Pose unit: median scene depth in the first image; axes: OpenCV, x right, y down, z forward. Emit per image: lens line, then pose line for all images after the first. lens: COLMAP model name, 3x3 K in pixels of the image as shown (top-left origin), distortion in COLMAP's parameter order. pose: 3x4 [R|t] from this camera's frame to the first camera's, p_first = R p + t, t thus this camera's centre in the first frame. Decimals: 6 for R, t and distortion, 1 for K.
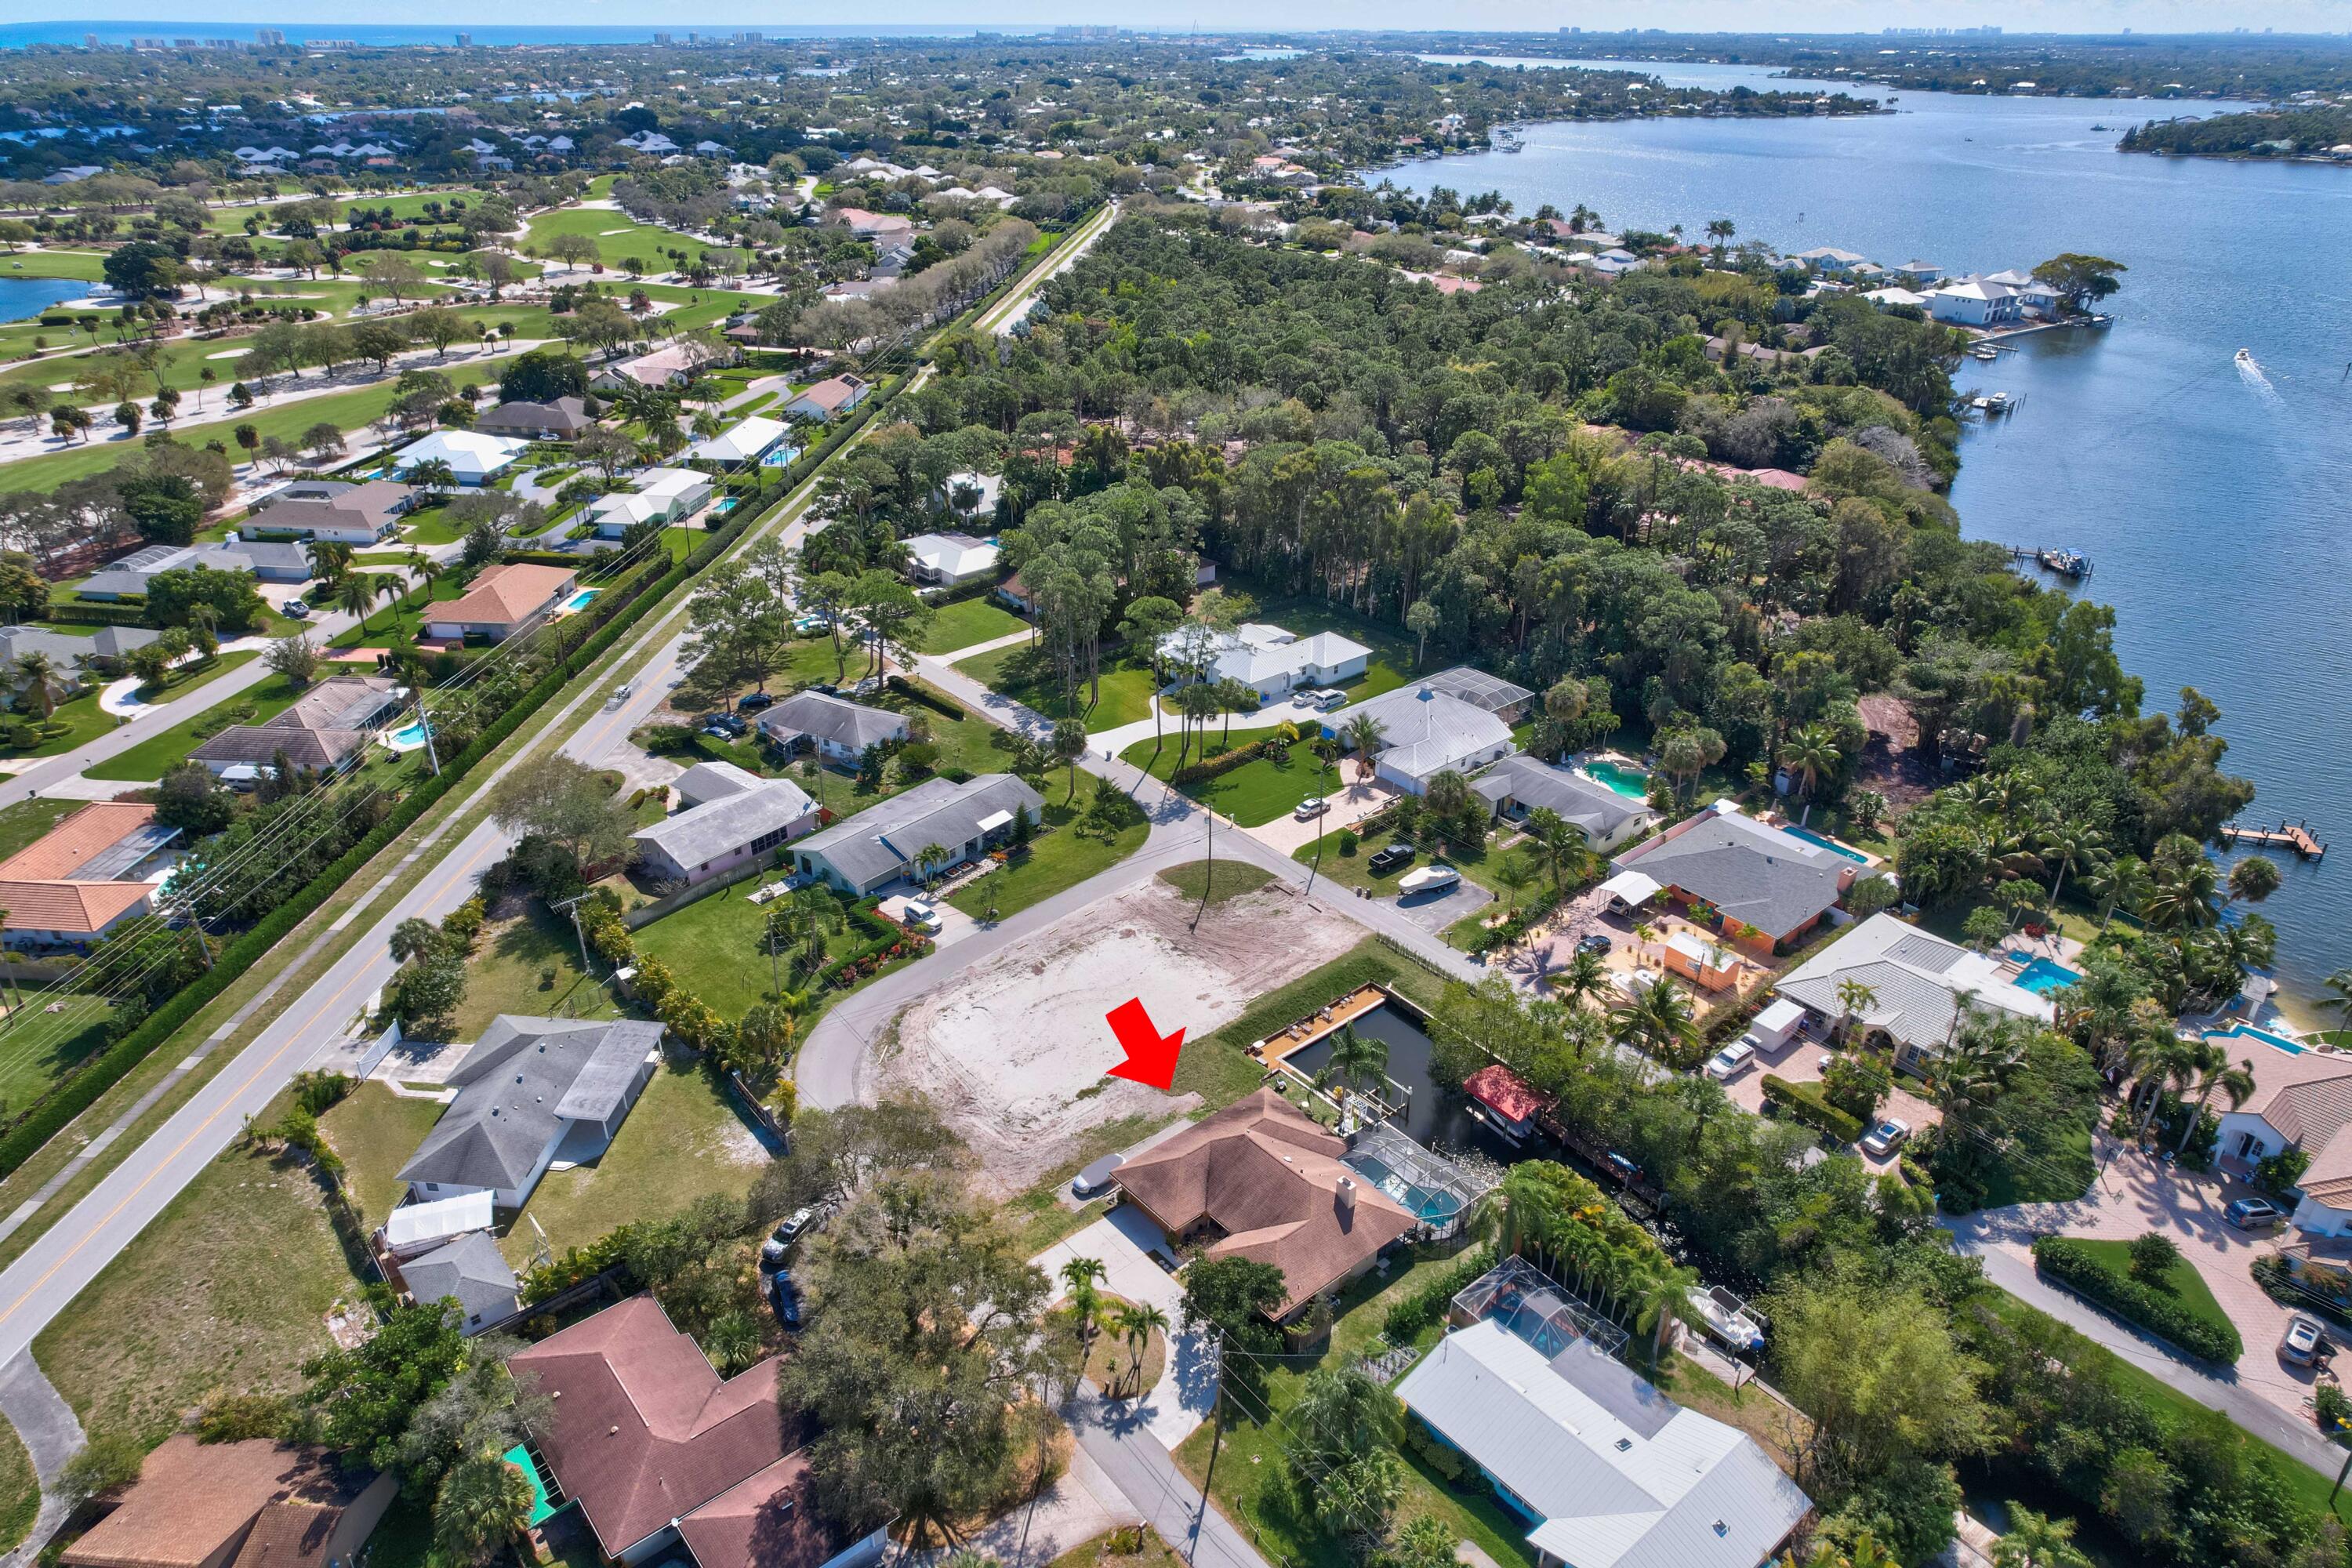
lens RADIAL K [[1487.3, 0, 1174.0], [0, 1487.3, 829.7], [0, 0, 1]] dist [-0.078610, 0.071722]
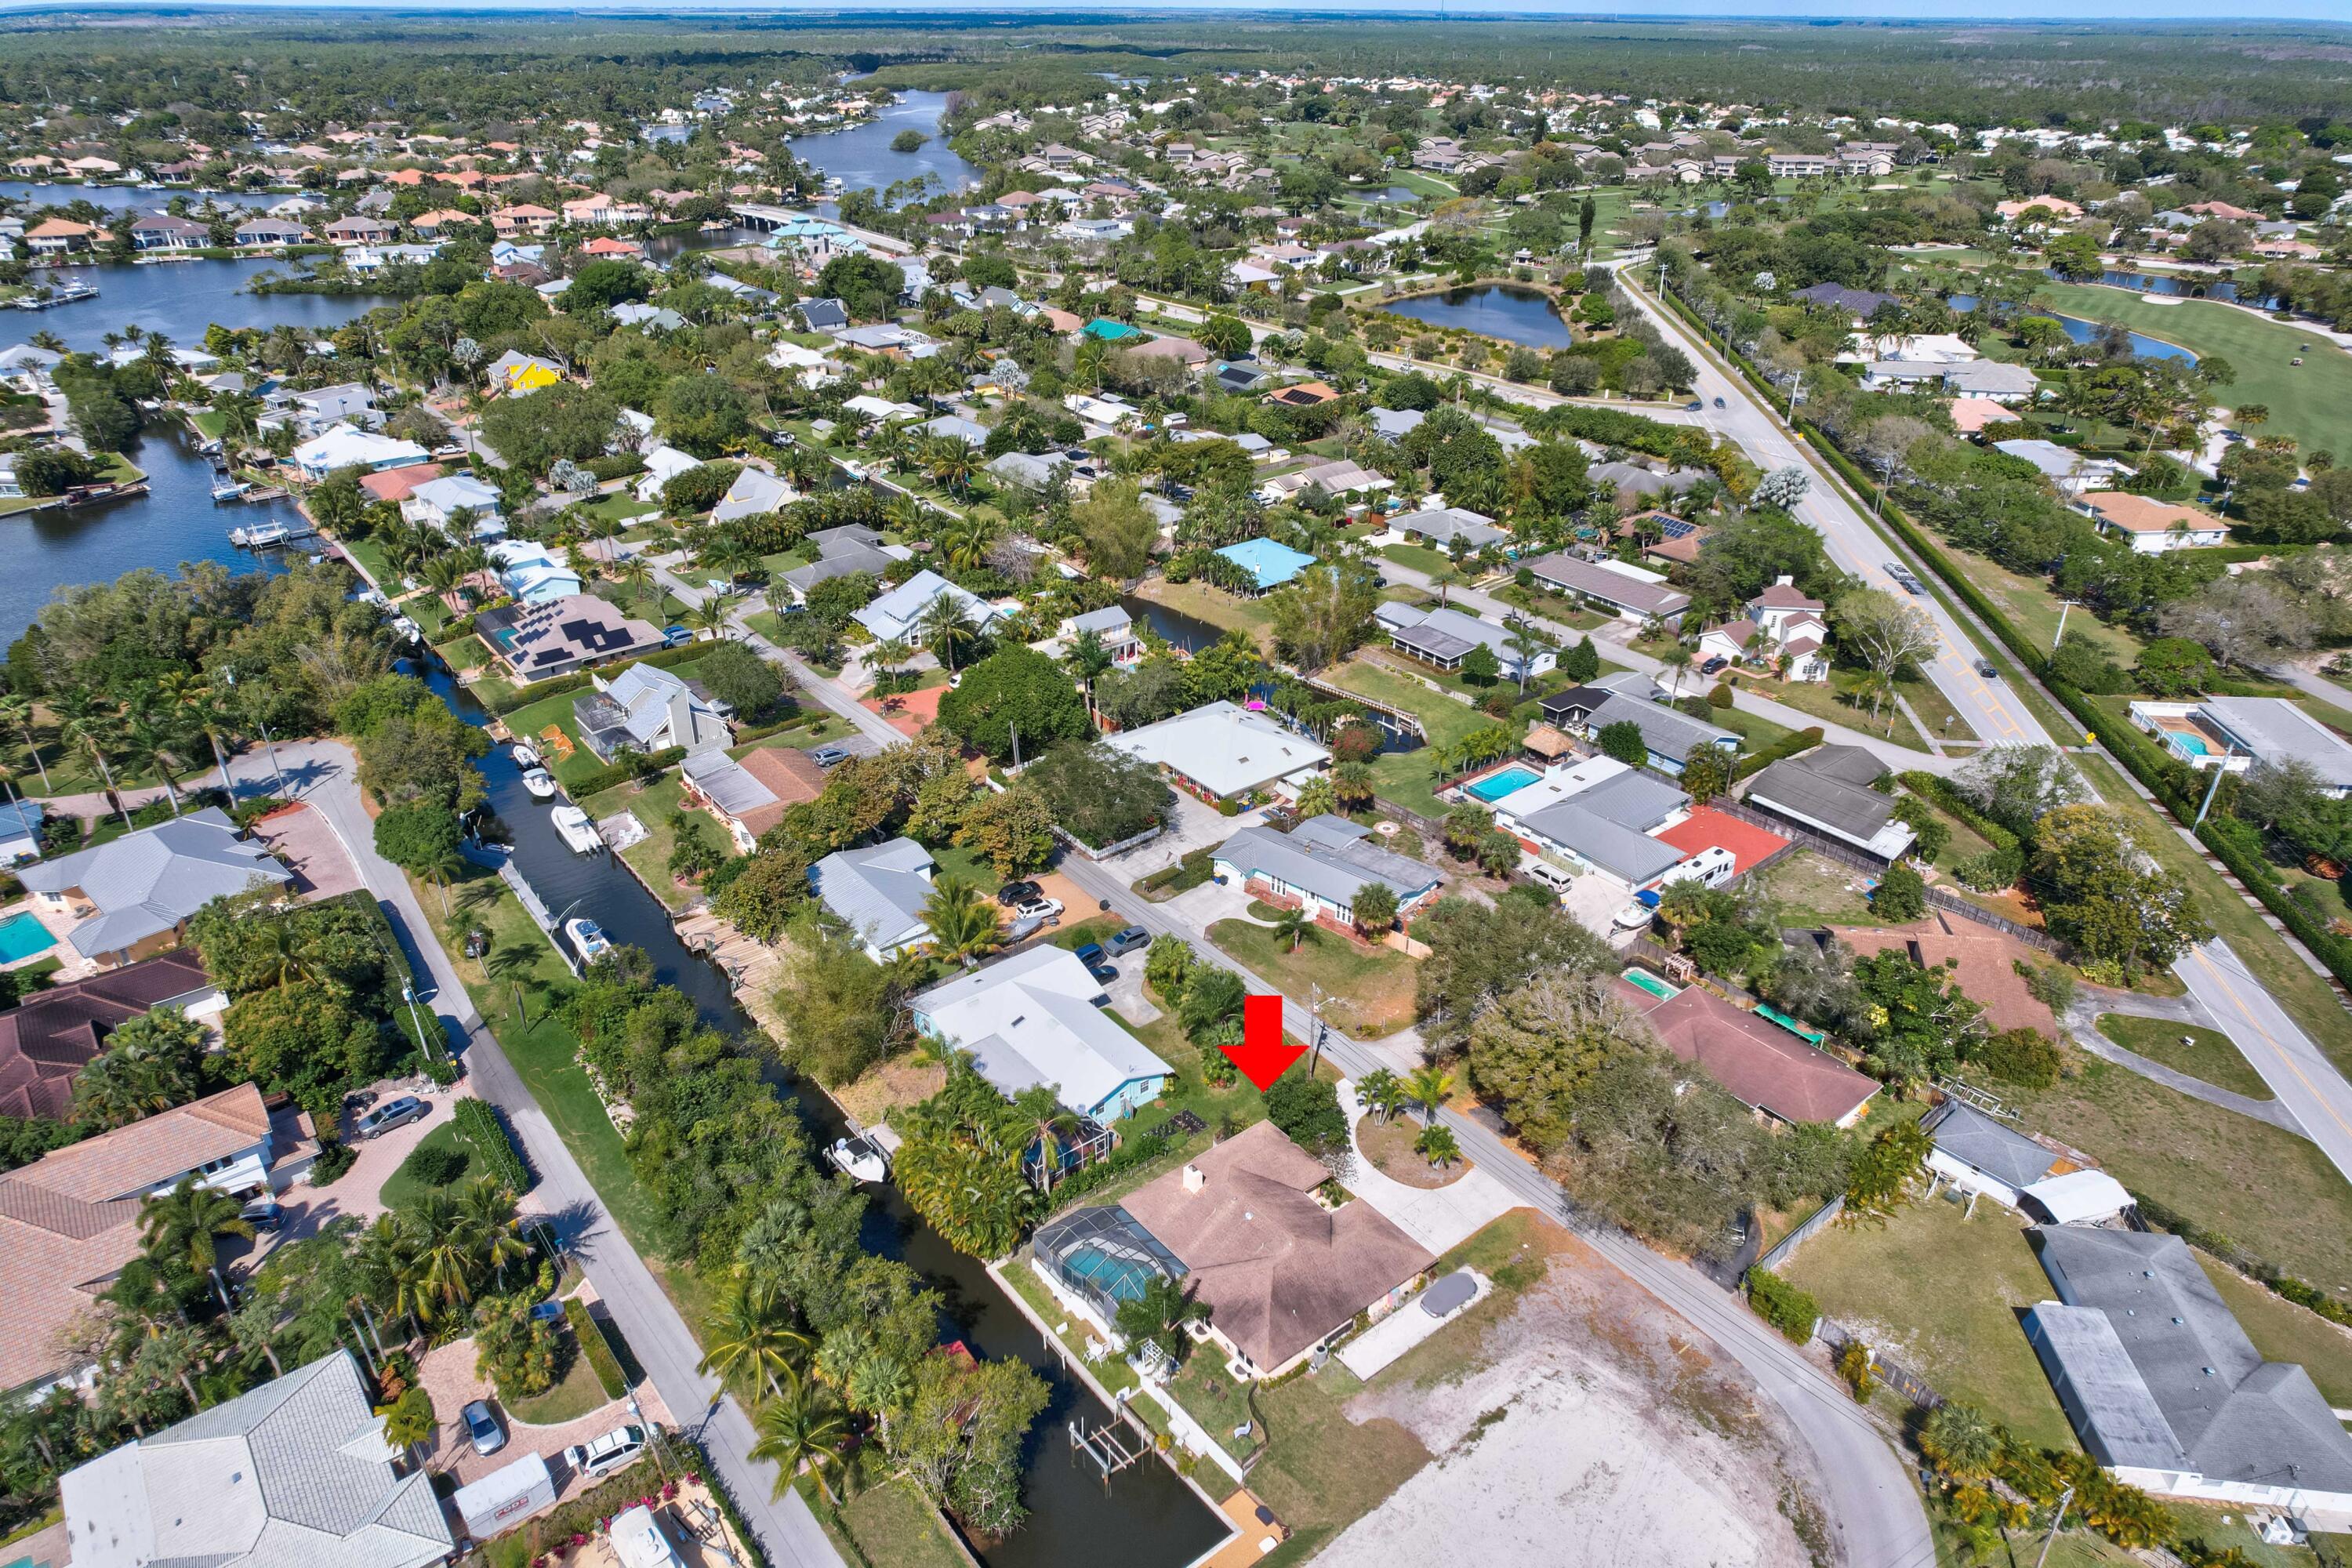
lens RADIAL K [[1499.0, 0, 1177.0], [0, 1499.0, 811.5], [0, 0, 1]] dist [-0.077213, 0.067537]
pose [[-0.999707, -0.019574, 0.014223, 0.085011], [0.001619, 0.532406, 0.846488, -0.536344], [-0.024141, 0.846263, -0.532218, 0.956299]]
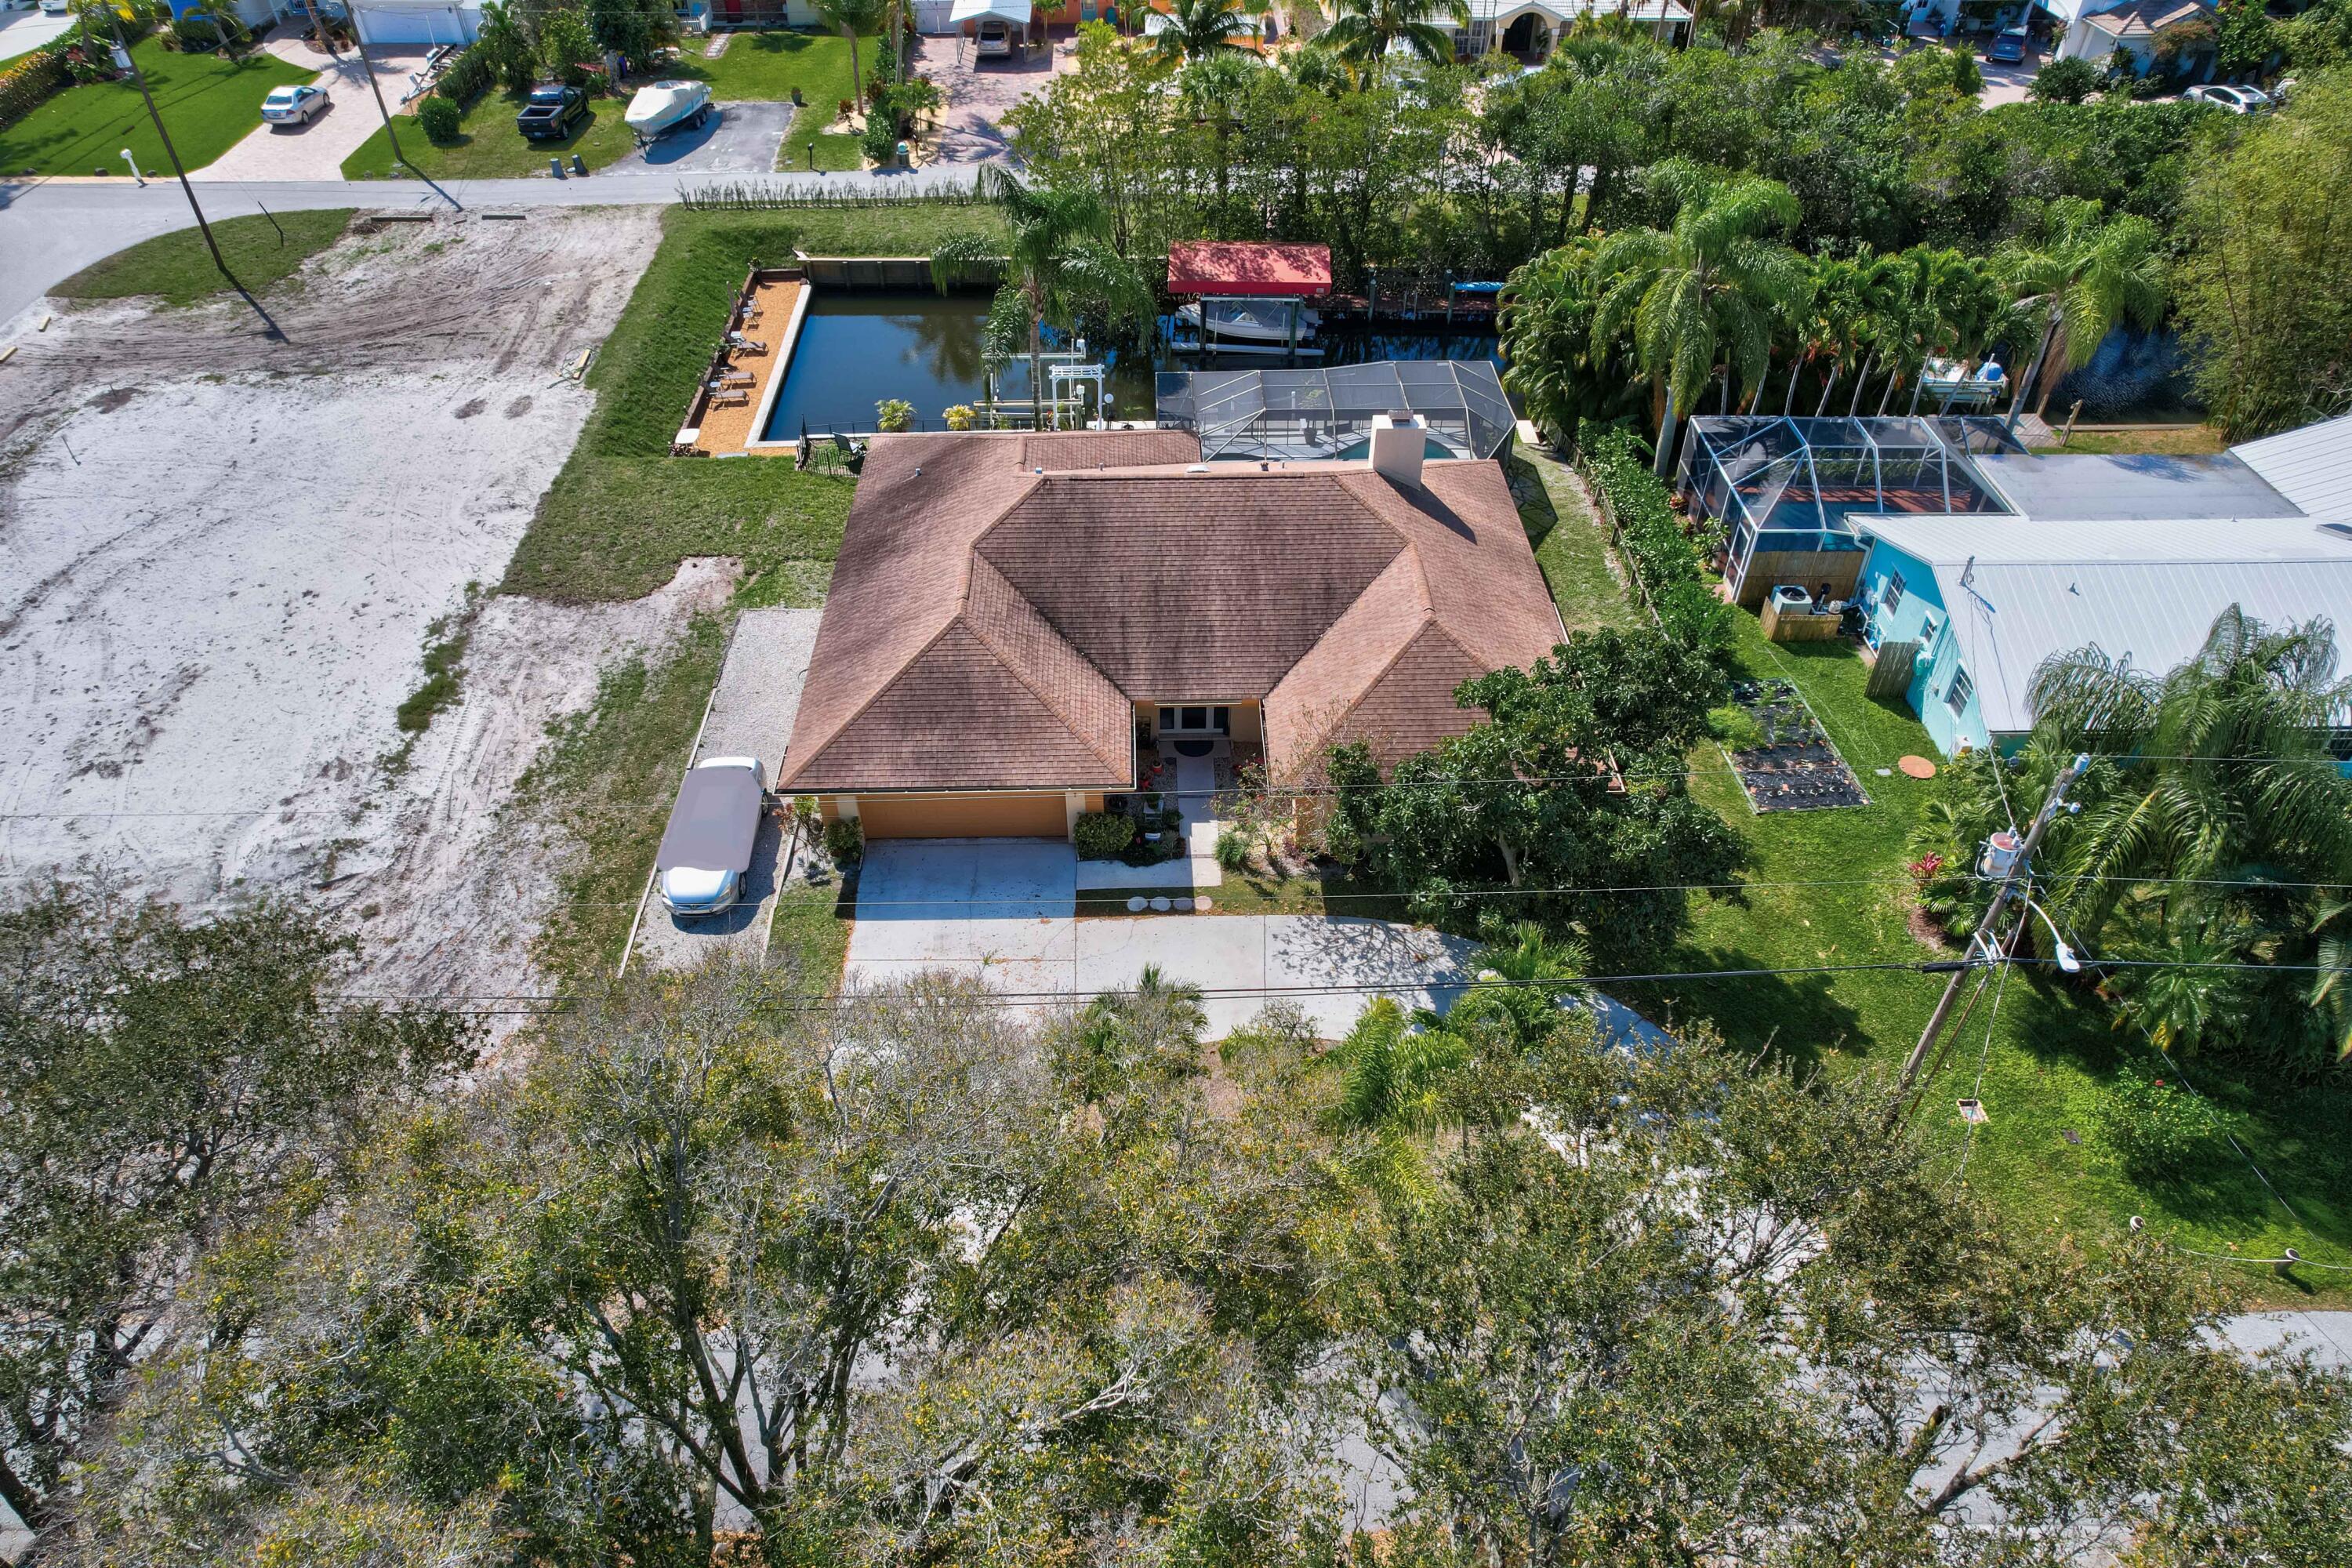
lens RADIAL K [[1487.3, 0, 1174.0], [0, 1487.3, 829.7], [0, 0, 1]] dist [-0.078610, 0.071722]
pose [[0.621608, -0.534931, 0.572234, -0.125453], [0.380615, 0.844743, 0.376220, 0.120000], [-0.684643, -0.016060, 0.728702, 0.556493]]
